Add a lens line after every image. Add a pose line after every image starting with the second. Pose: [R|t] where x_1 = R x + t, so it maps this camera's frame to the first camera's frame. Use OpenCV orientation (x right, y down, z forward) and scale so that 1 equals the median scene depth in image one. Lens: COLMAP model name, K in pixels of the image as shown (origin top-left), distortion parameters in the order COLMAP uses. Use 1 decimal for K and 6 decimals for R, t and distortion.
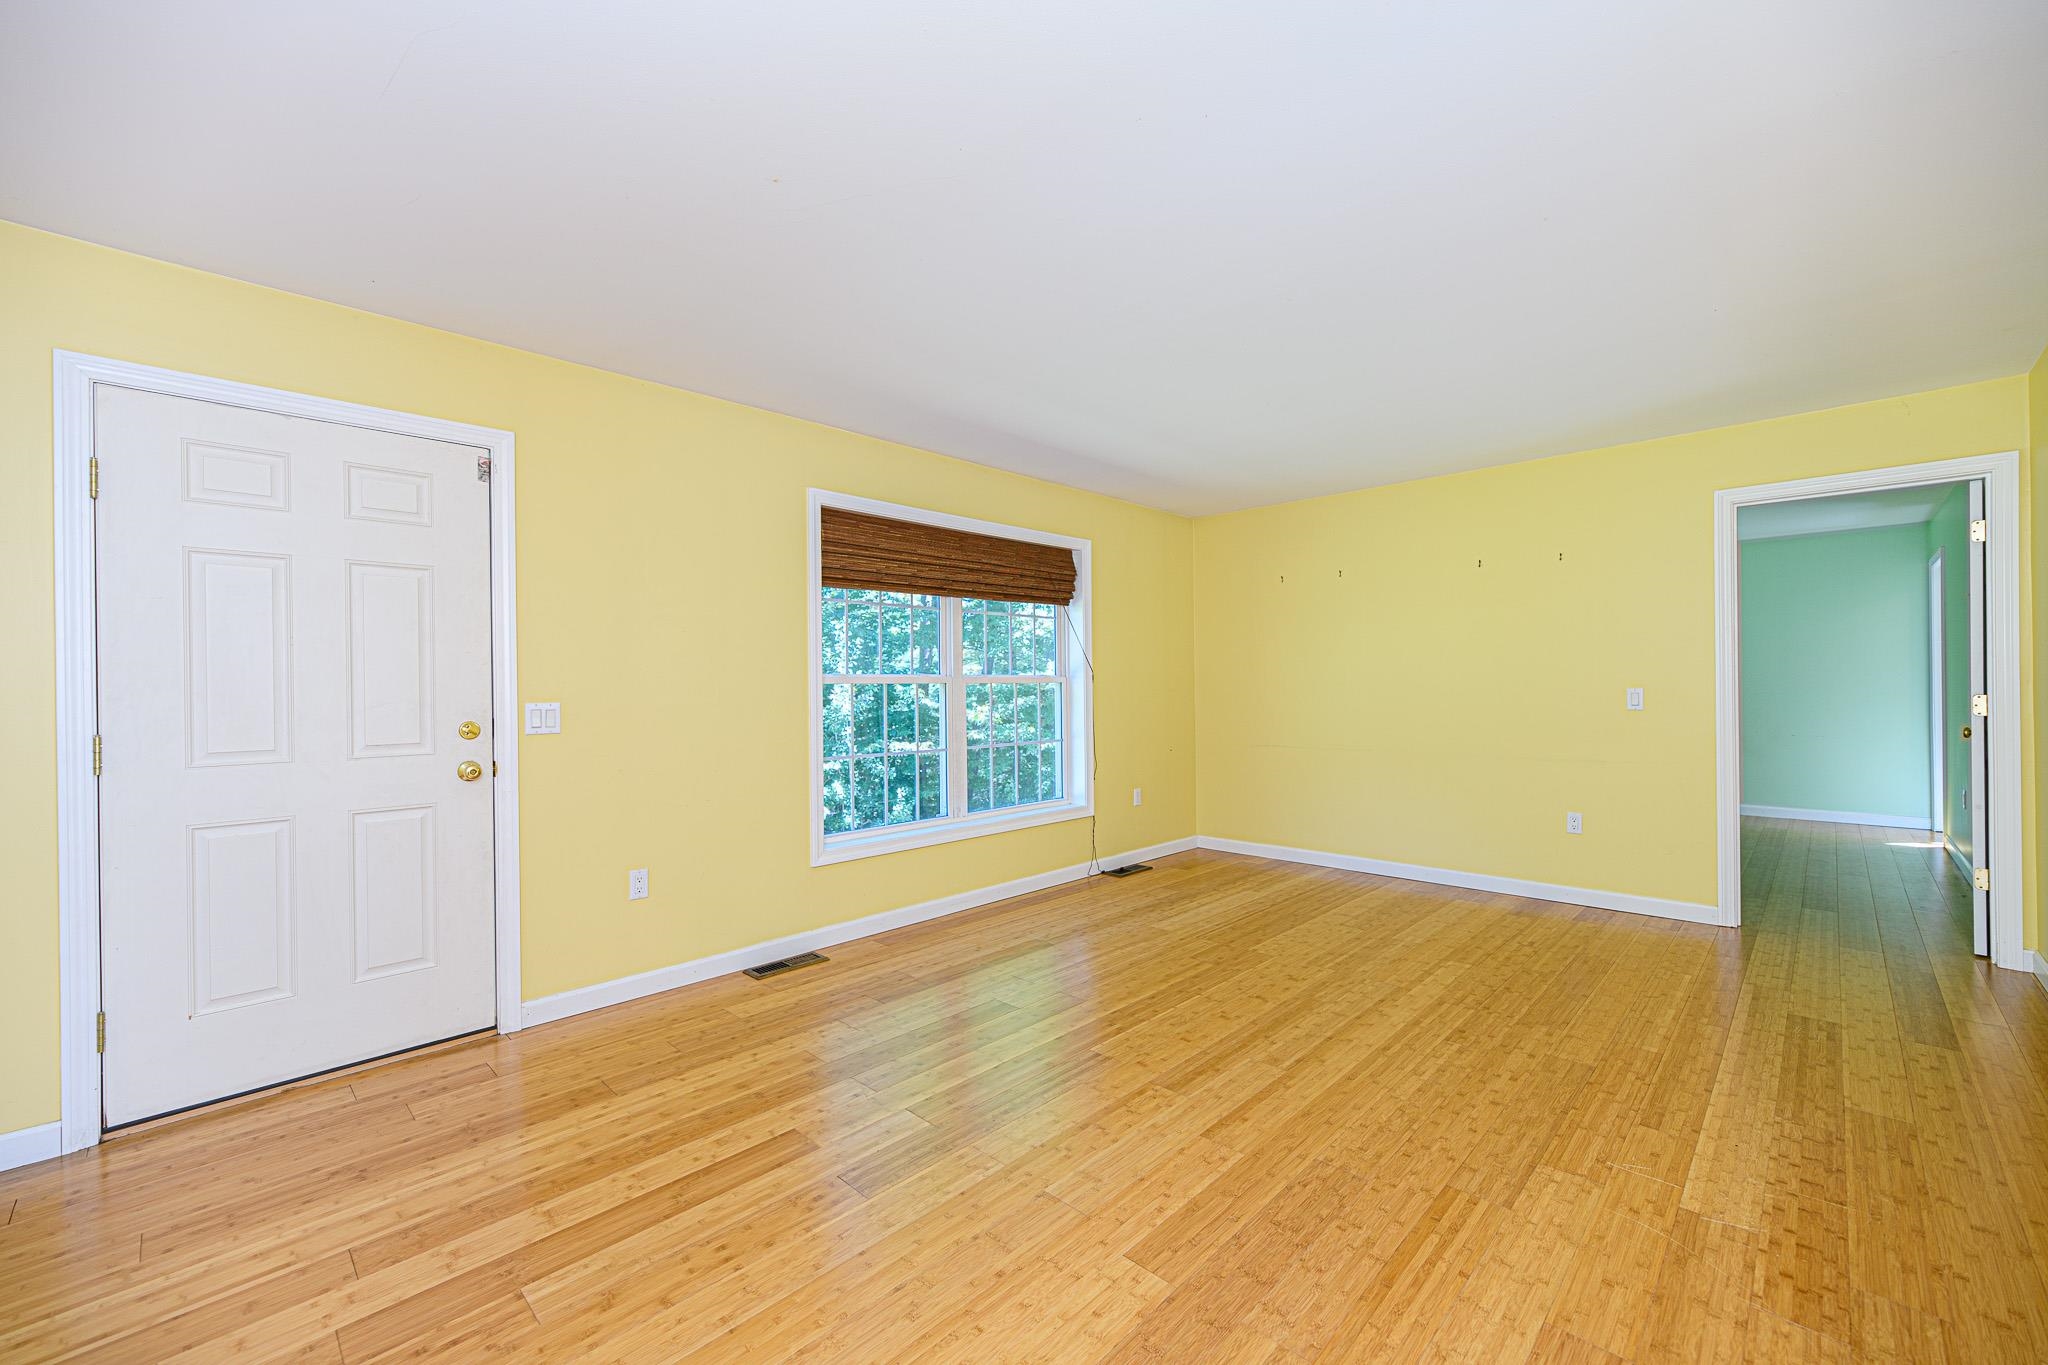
lens RADIAL K [[826.5, 0, 1030.1], [0, 826.5, 682.0], [0, 0, 1]] dist [0.001887, -0.000044]
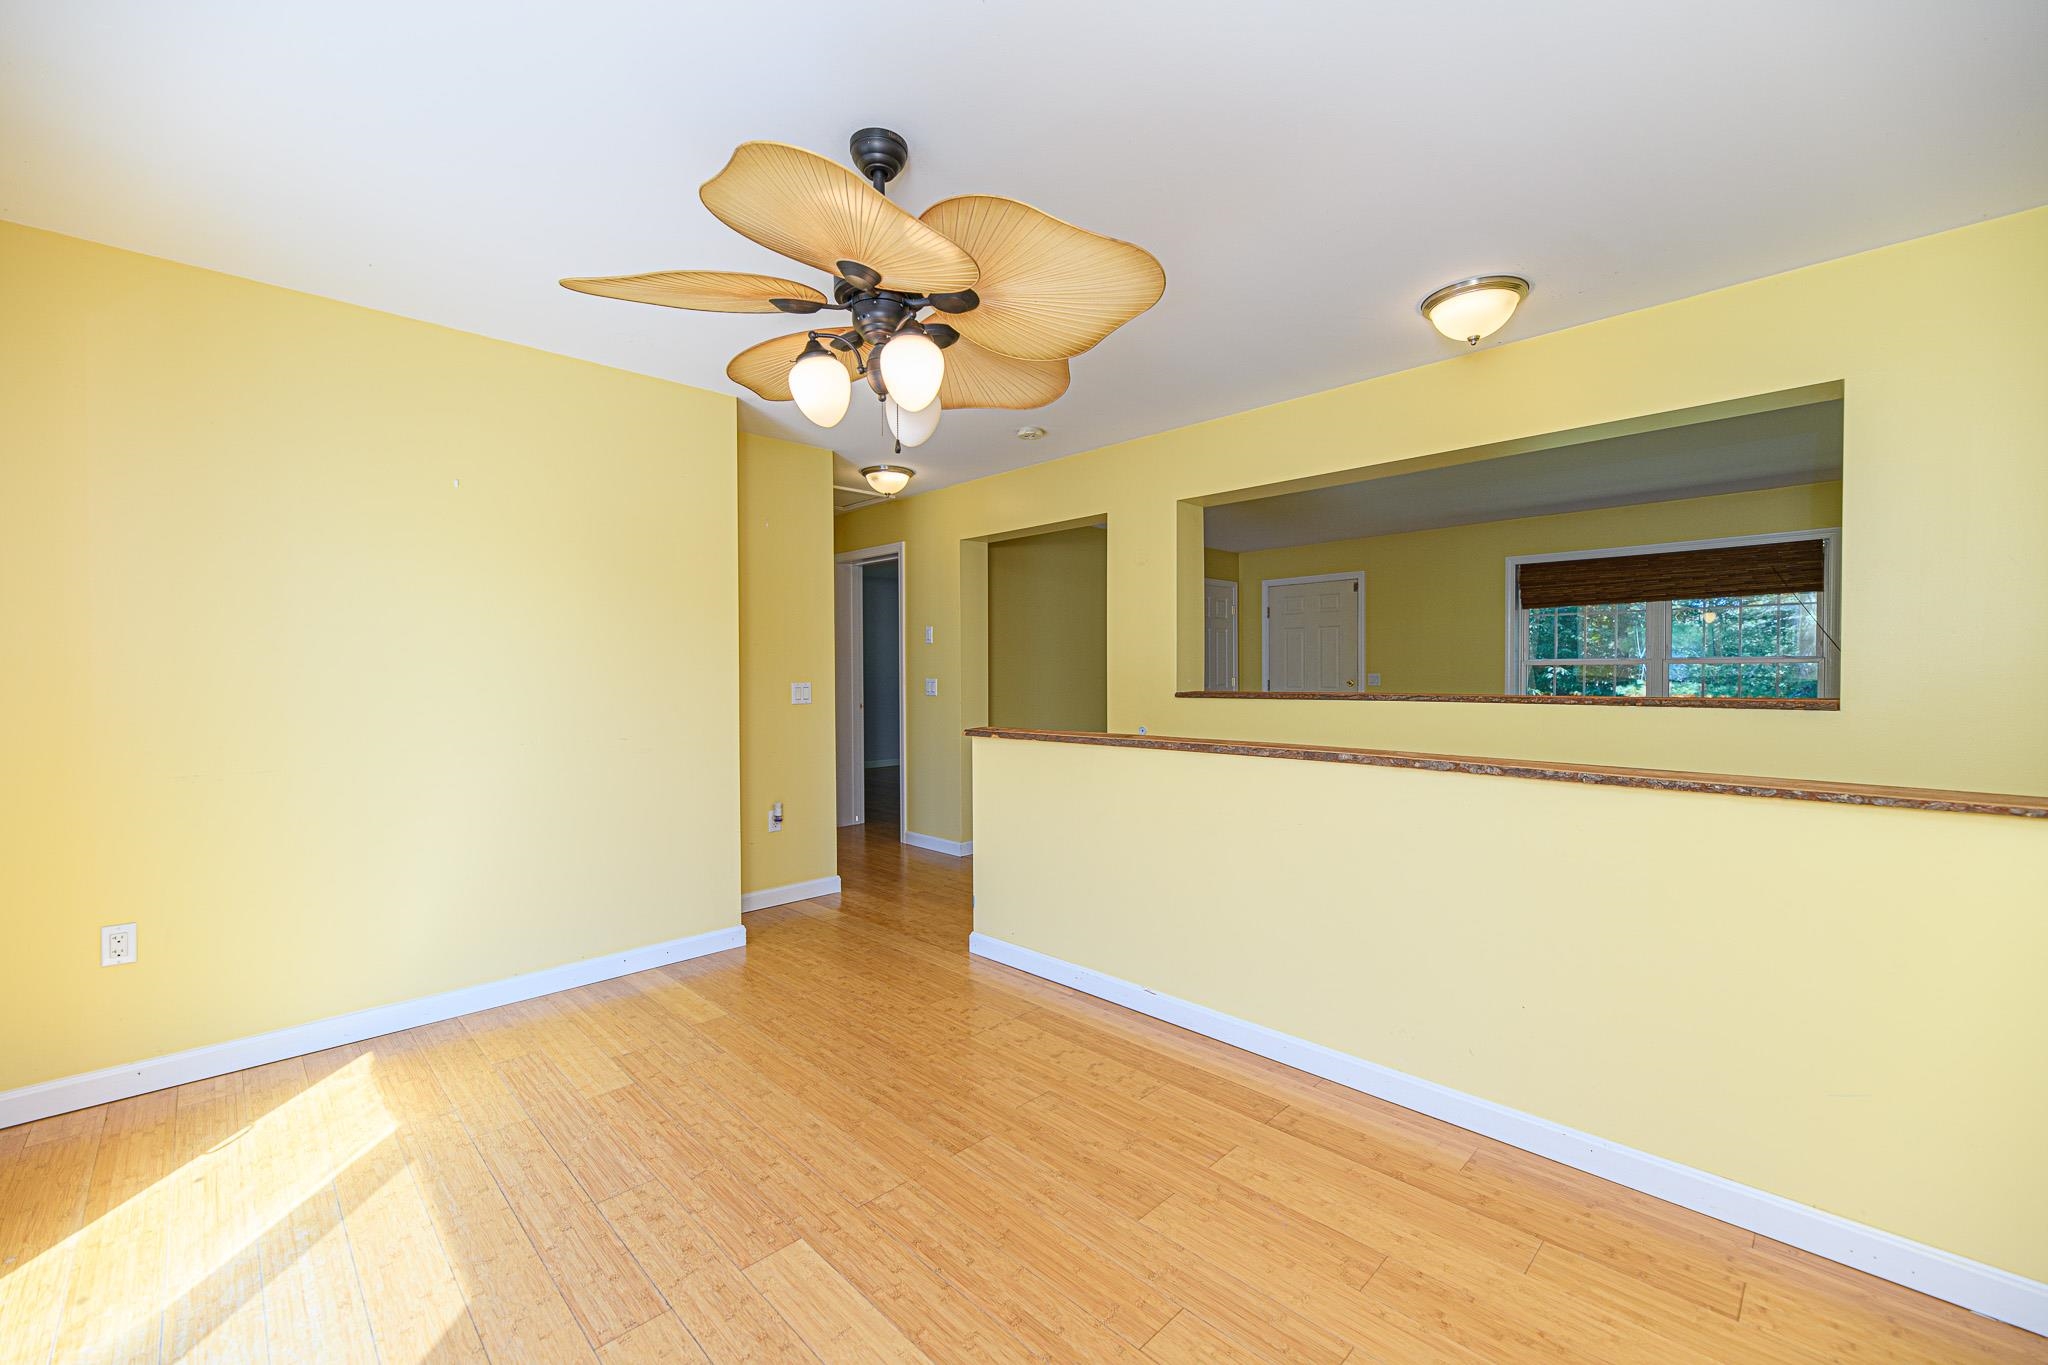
lens RADIAL K [[826.5, 0, 1030.1], [0, 826.5, 682.0], [0, 0, 1]] dist [0.001887, -0.000044]
pose [[-0.022507, 0.021364, -0.999518, 2.074359], [0.009212, 0.999734, 0.021161, -0.012193], [0.999704, -0.008731, -0.022698, -0.007775]]
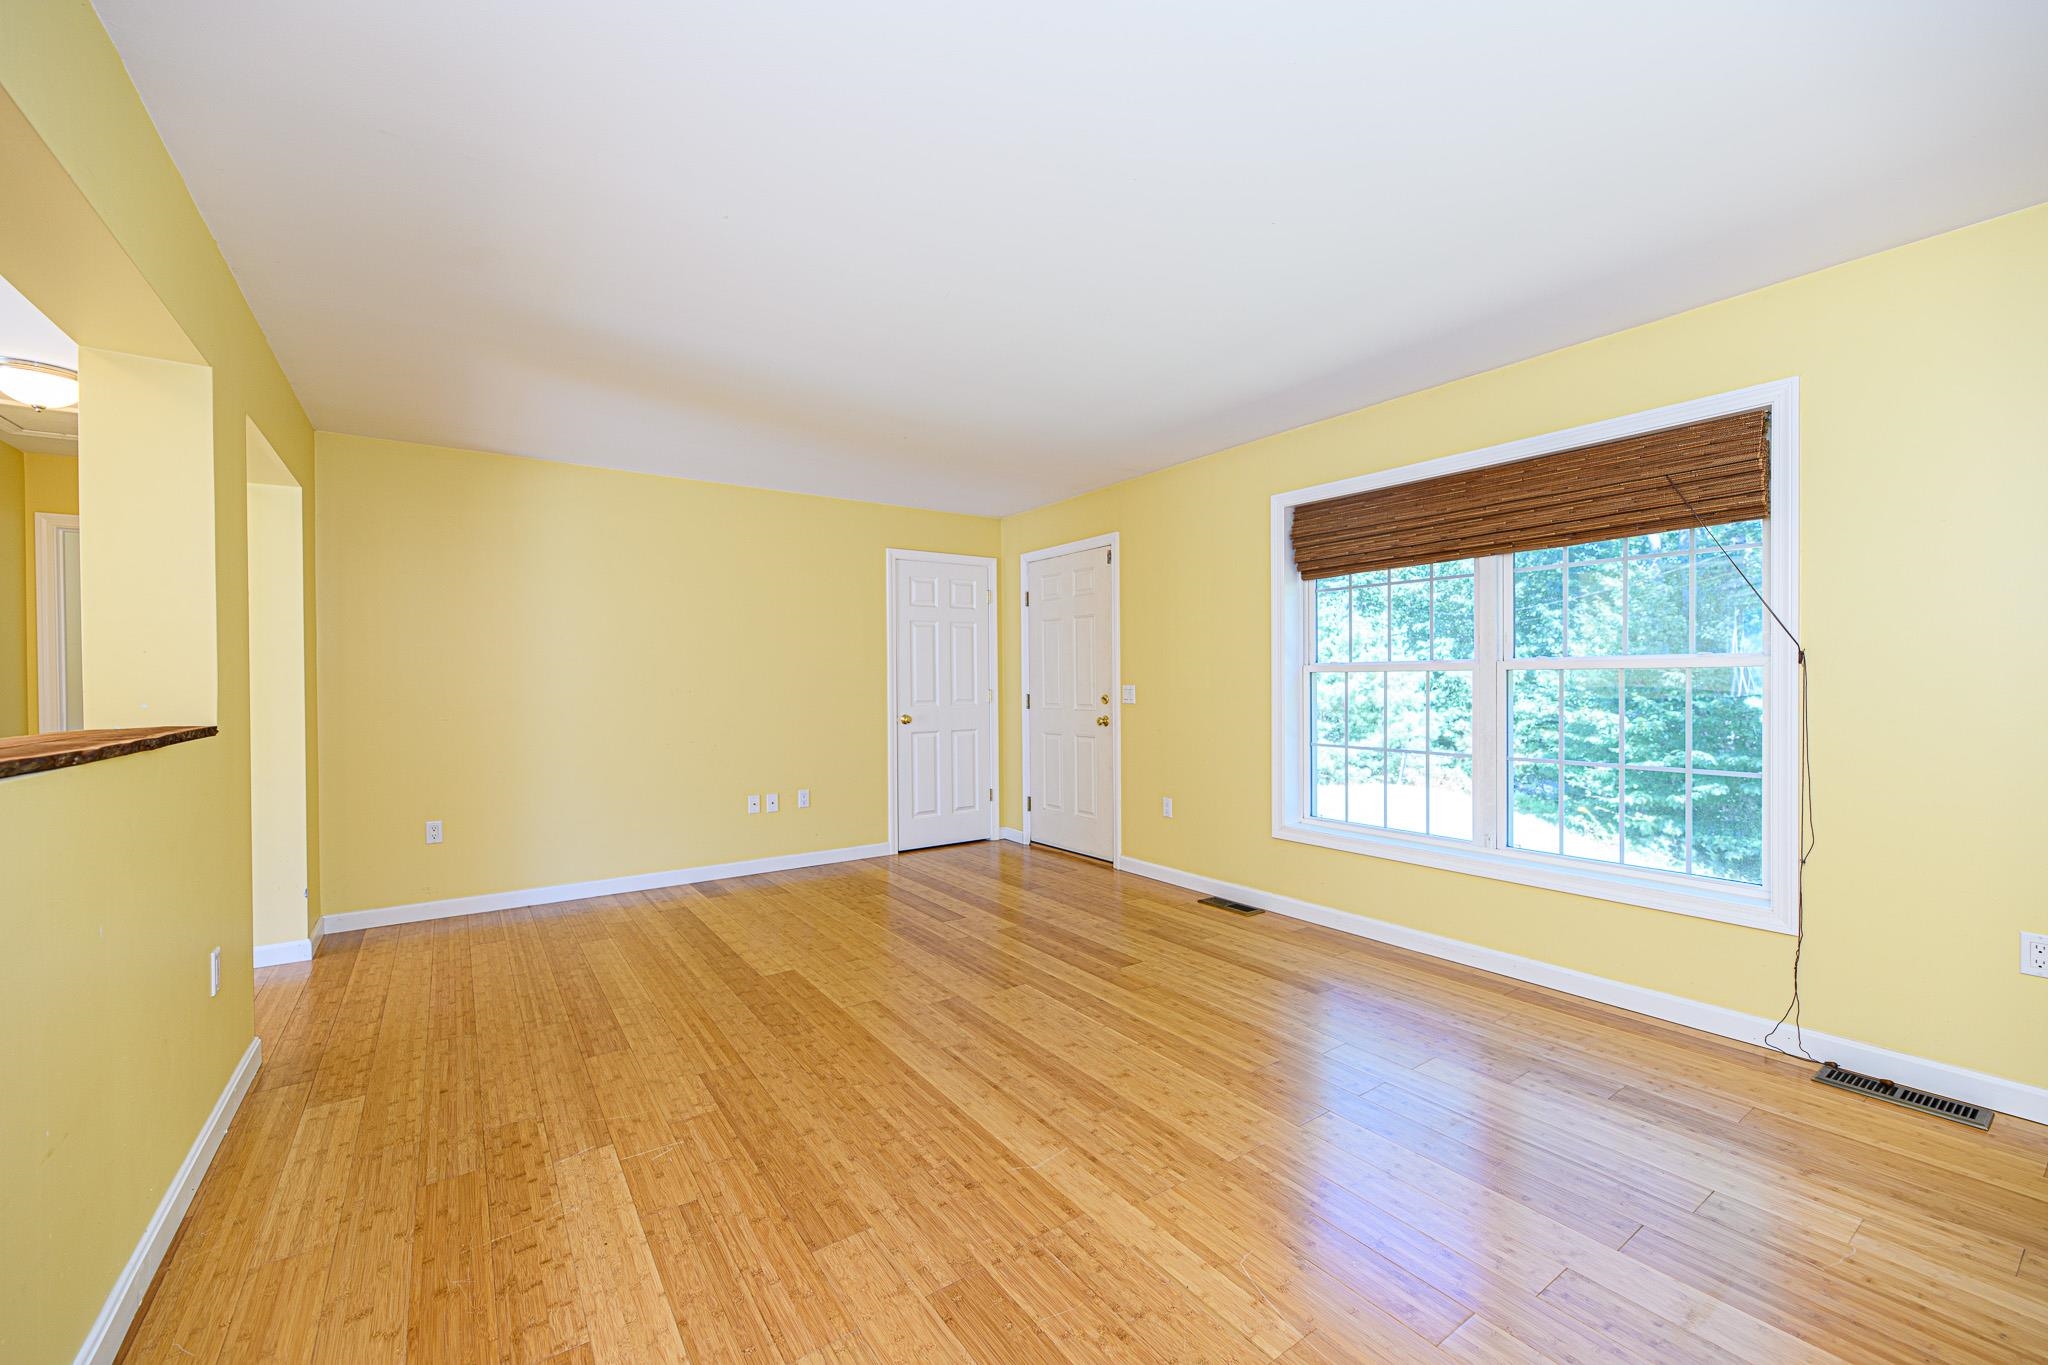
lens RADIAL K [[826.5, 0, 1030.1], [0, 826.5, 682.0], [0, 0, 1]] dist [0.001887, -0.000044]
pose [[-0.189541, 0.014869, -0.981760, 1.165466], [0.015134, 0.999811, 0.012221, -0.005413], [0.981756, -0.012542, -0.189730, 1.167979]]
